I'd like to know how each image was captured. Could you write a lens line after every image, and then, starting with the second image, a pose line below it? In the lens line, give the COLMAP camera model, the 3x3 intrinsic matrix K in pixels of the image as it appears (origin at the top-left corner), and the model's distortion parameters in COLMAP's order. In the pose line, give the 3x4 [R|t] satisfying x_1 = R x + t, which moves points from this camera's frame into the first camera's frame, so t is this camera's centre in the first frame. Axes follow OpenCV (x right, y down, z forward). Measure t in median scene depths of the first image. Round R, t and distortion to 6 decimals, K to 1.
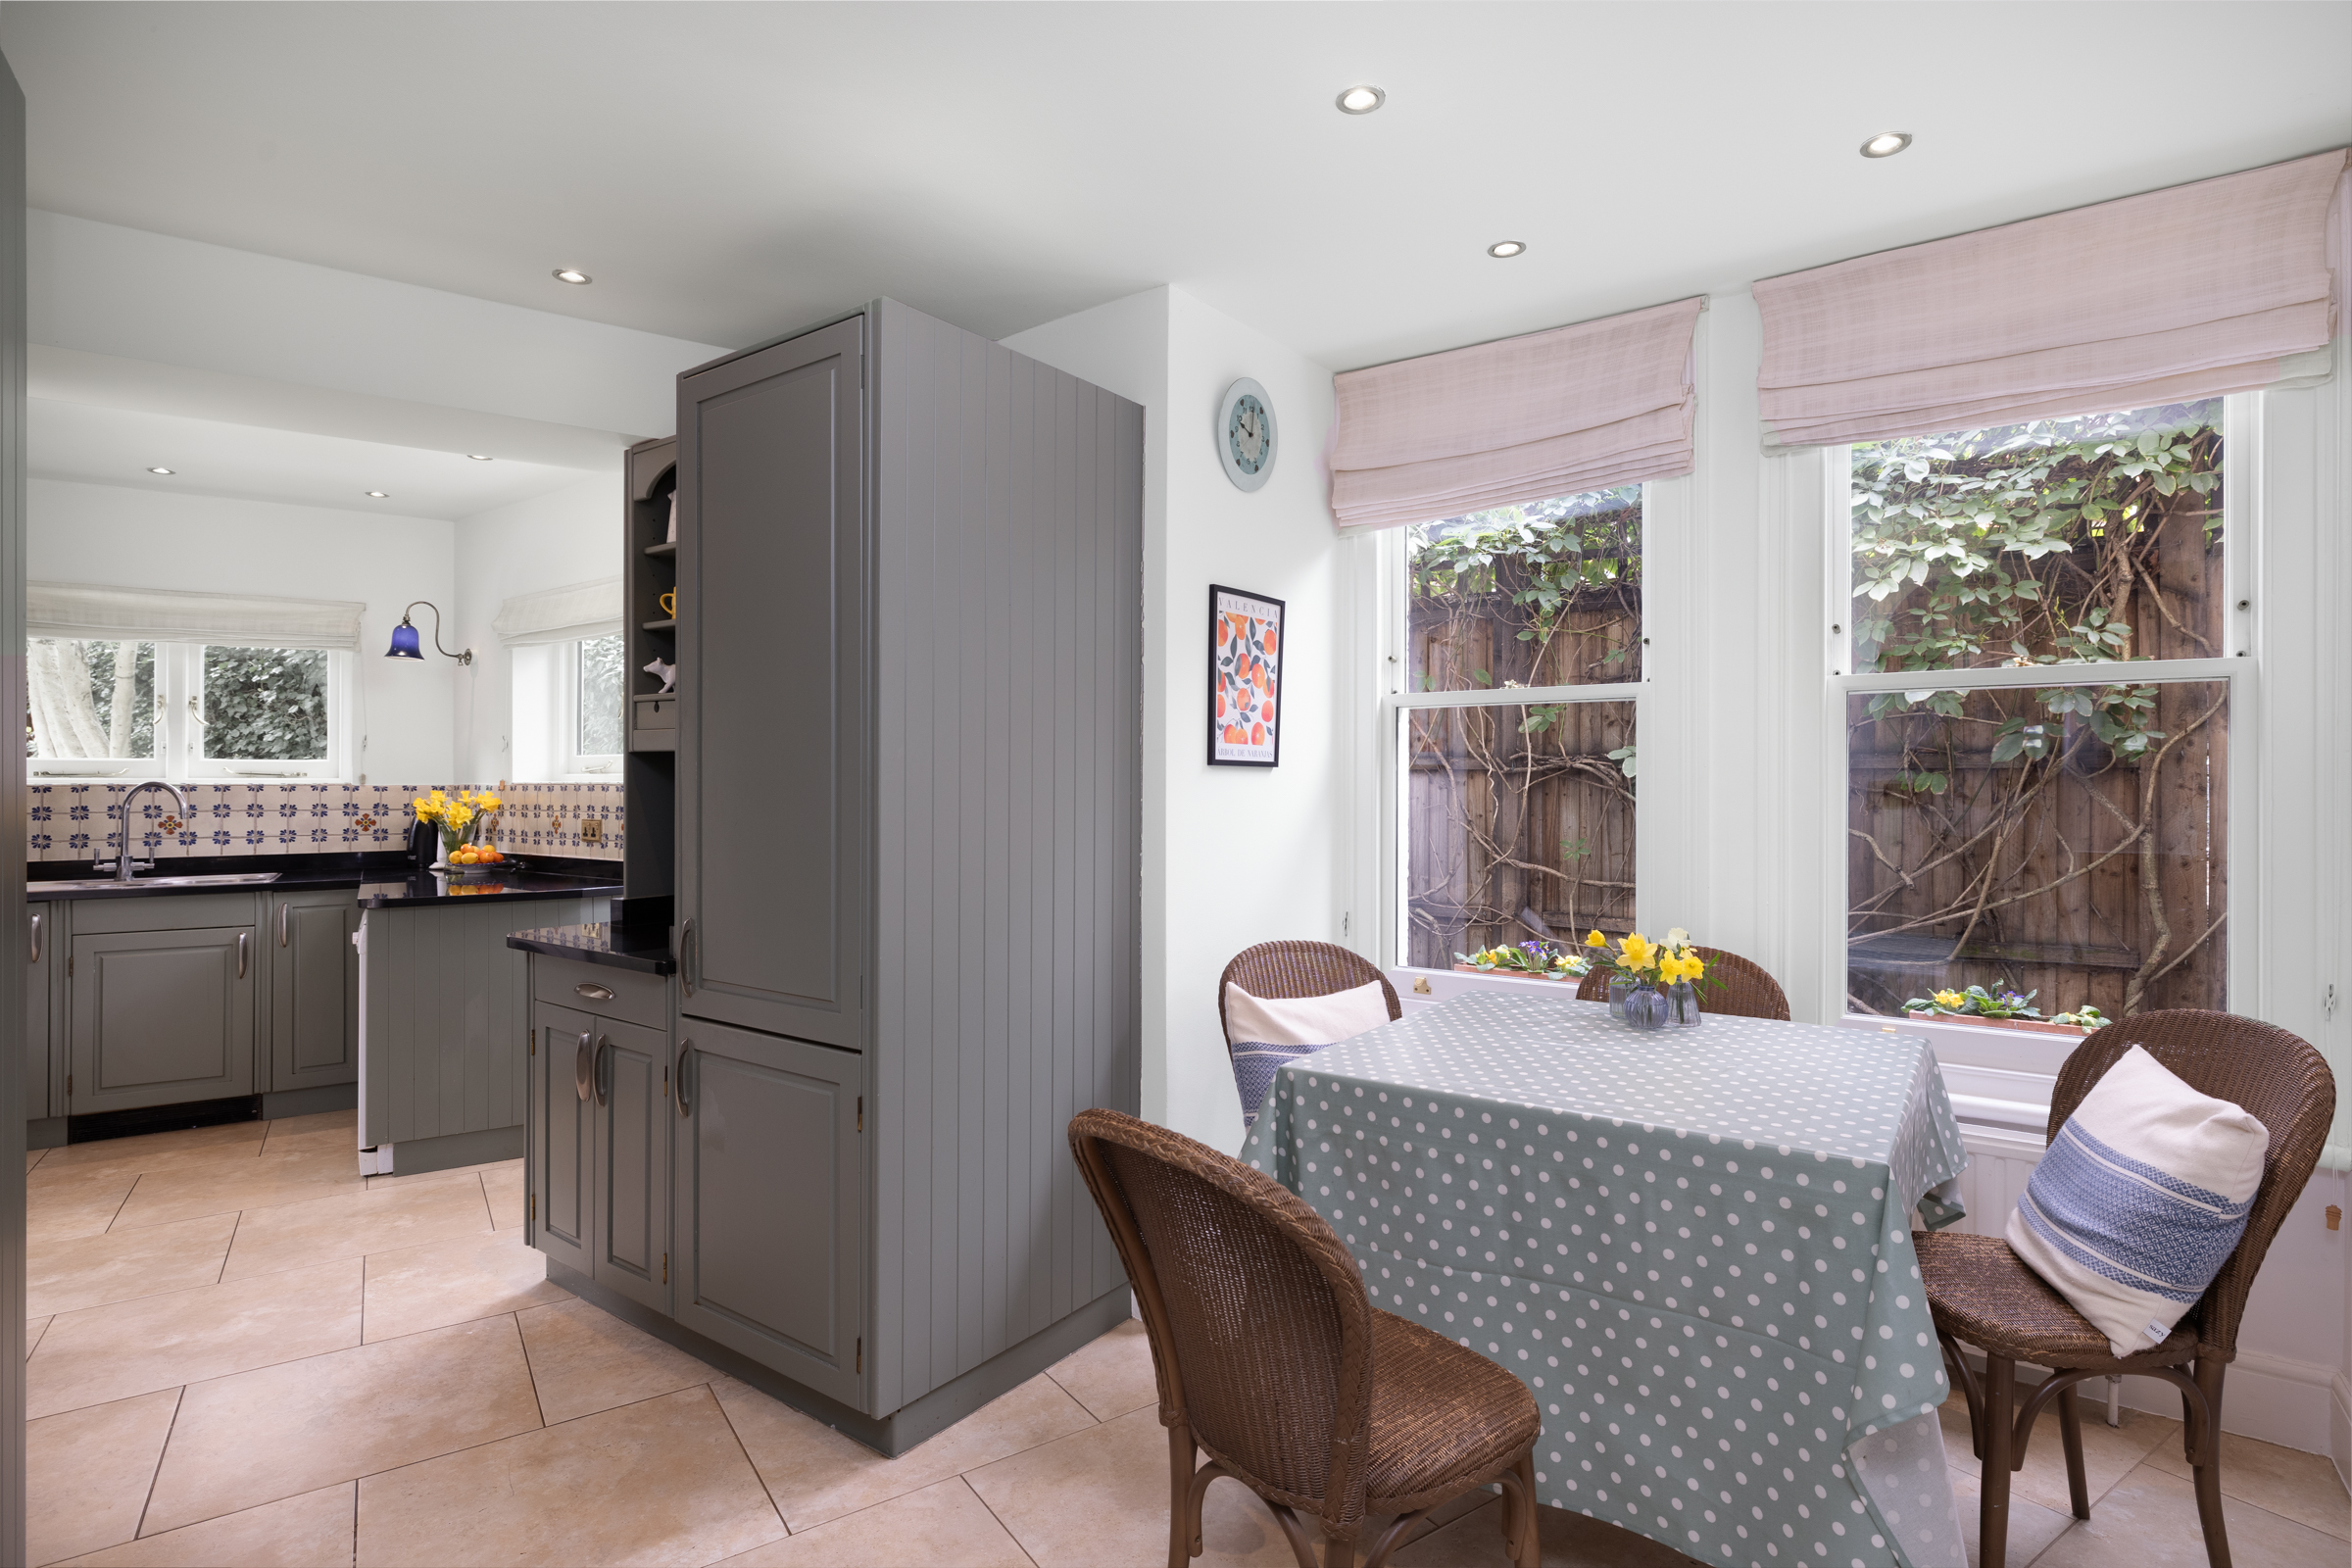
lens RADIAL K [[1208.3, 0, 1175.9], [0, 1208.3, 780.0], [0, 0, 1]] dist [-0.001397, -0.000181]
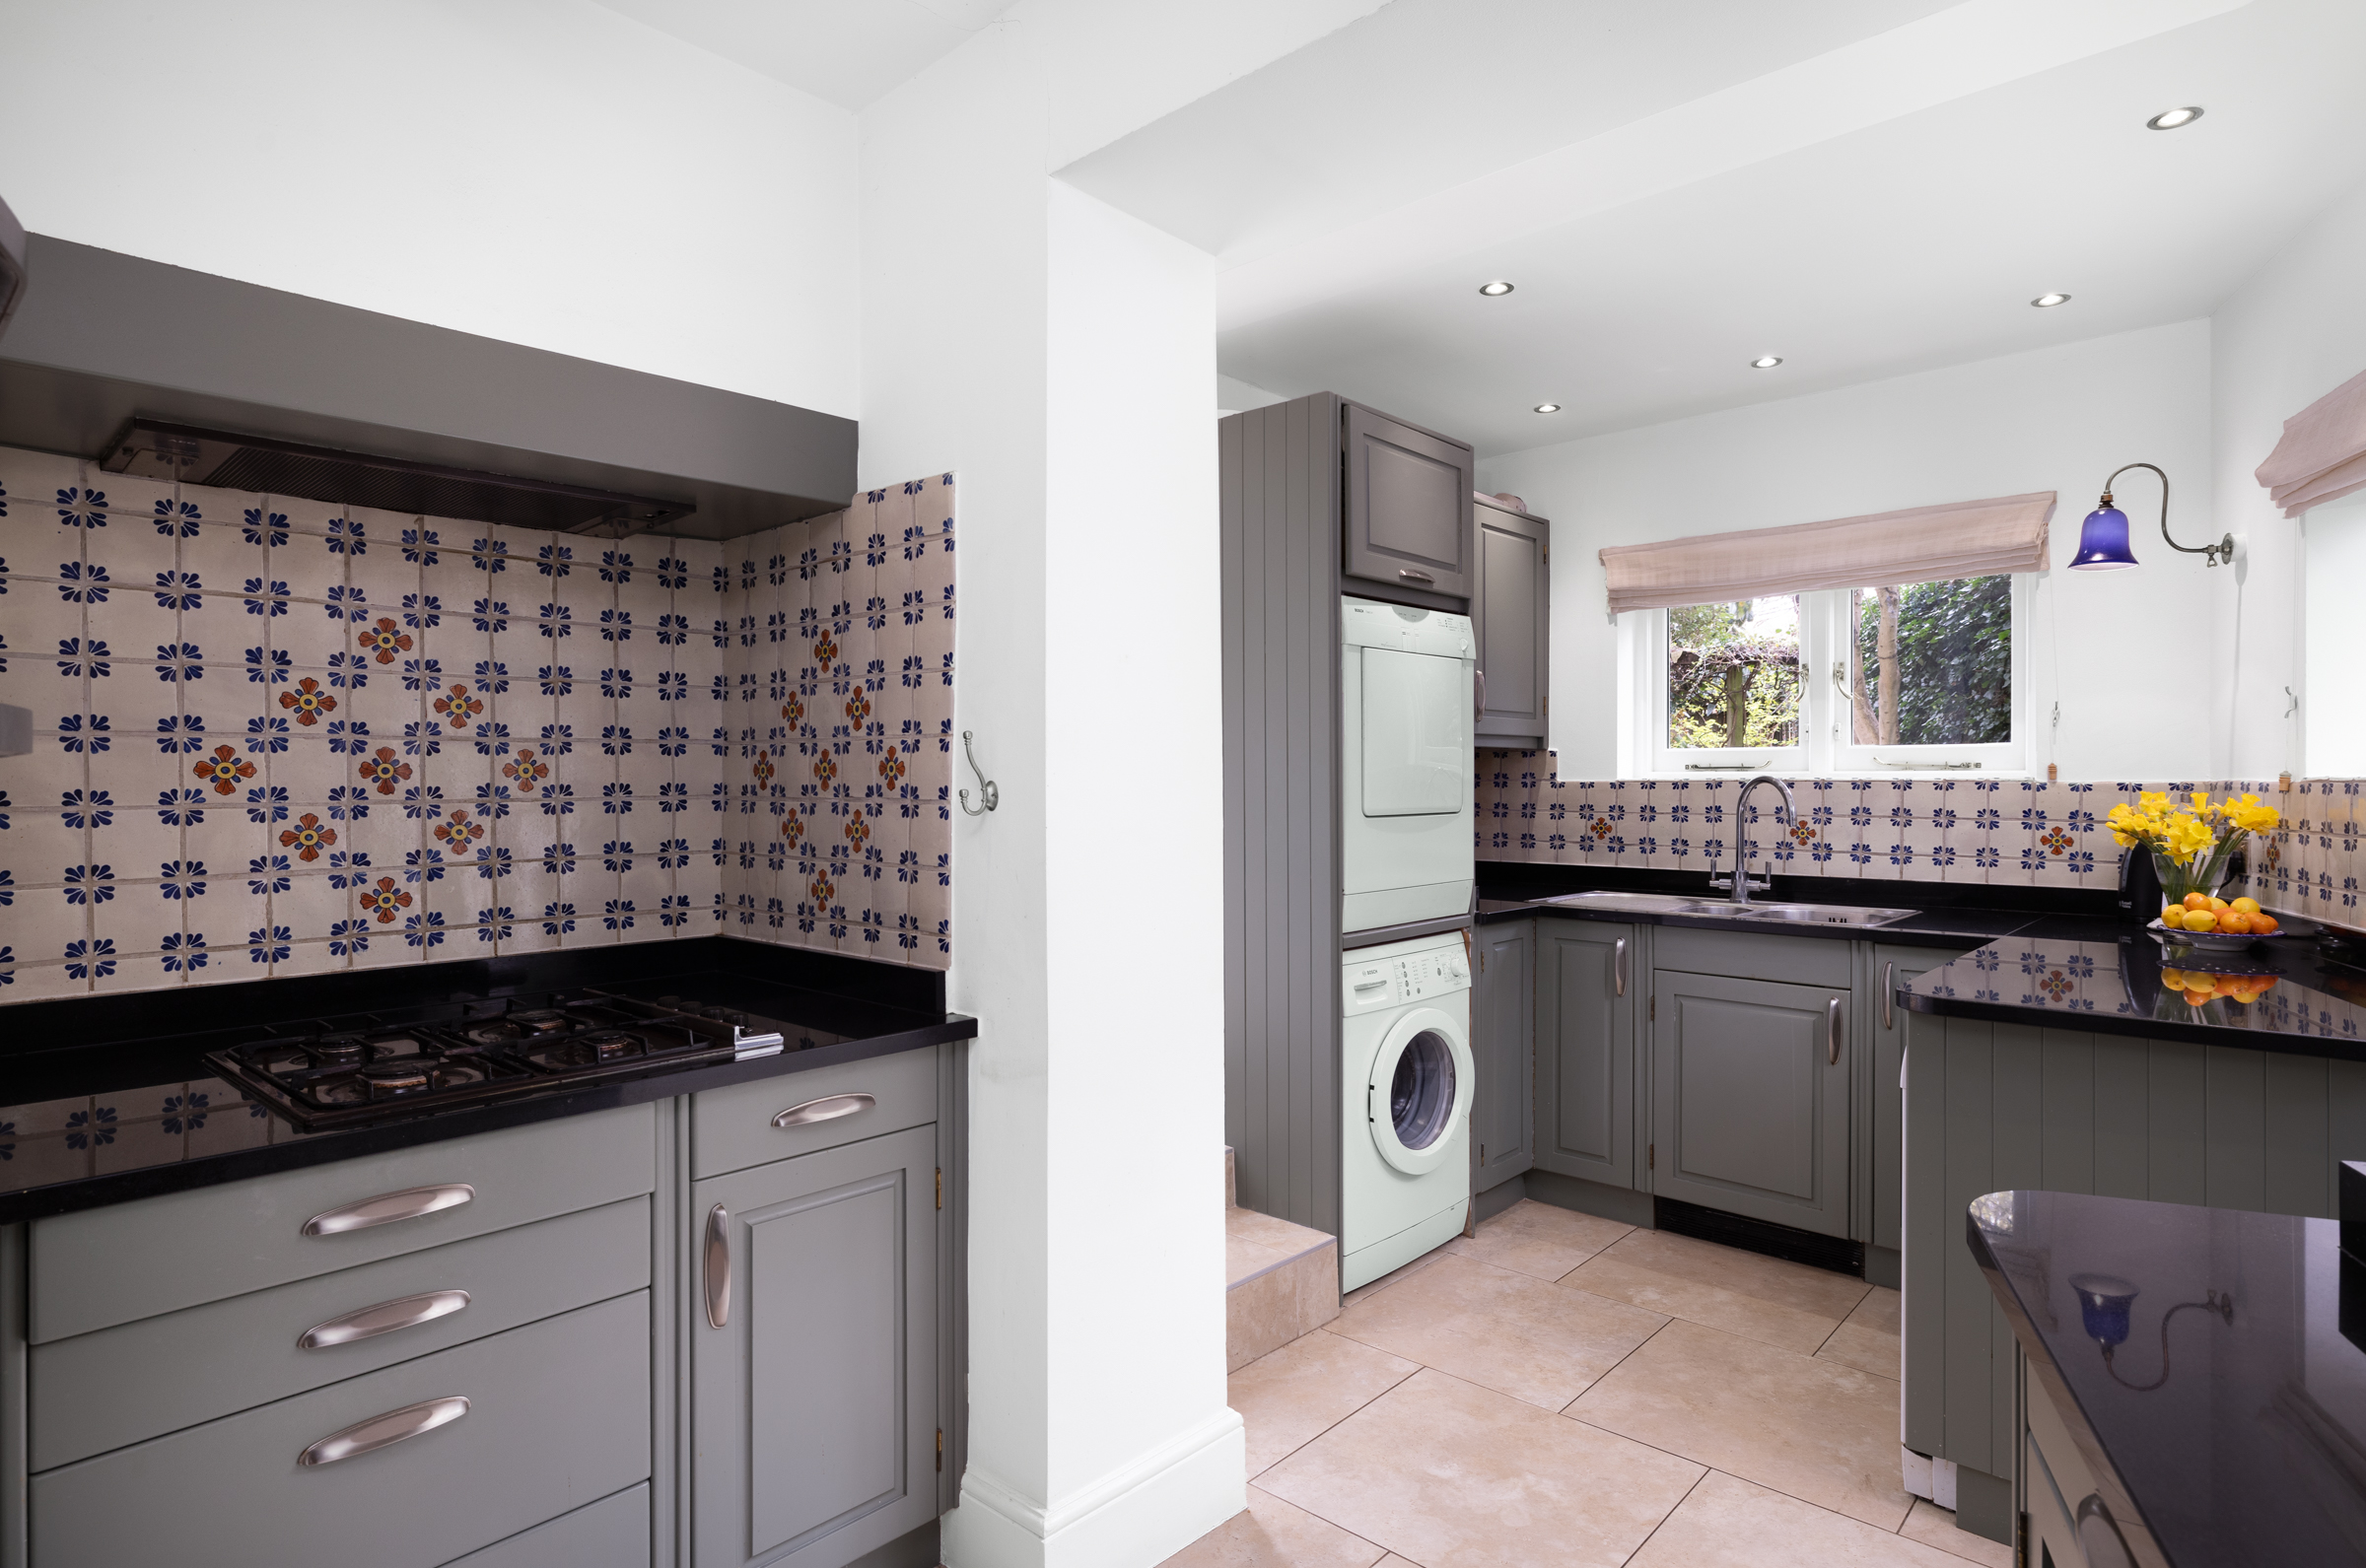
lens RADIAL K [[1276.3, 0, 1179.1], [0, 1276.3, 782.6], [0, 0, 1]] dist [-0.005609, -0.000699]
pose [[0.250022, 0.004871, -0.968228, -0.150947], [0.000244, 0.999987, 0.005094, 0.001342], [0.968240, -0.001509, 0.250017, 0.408867]]
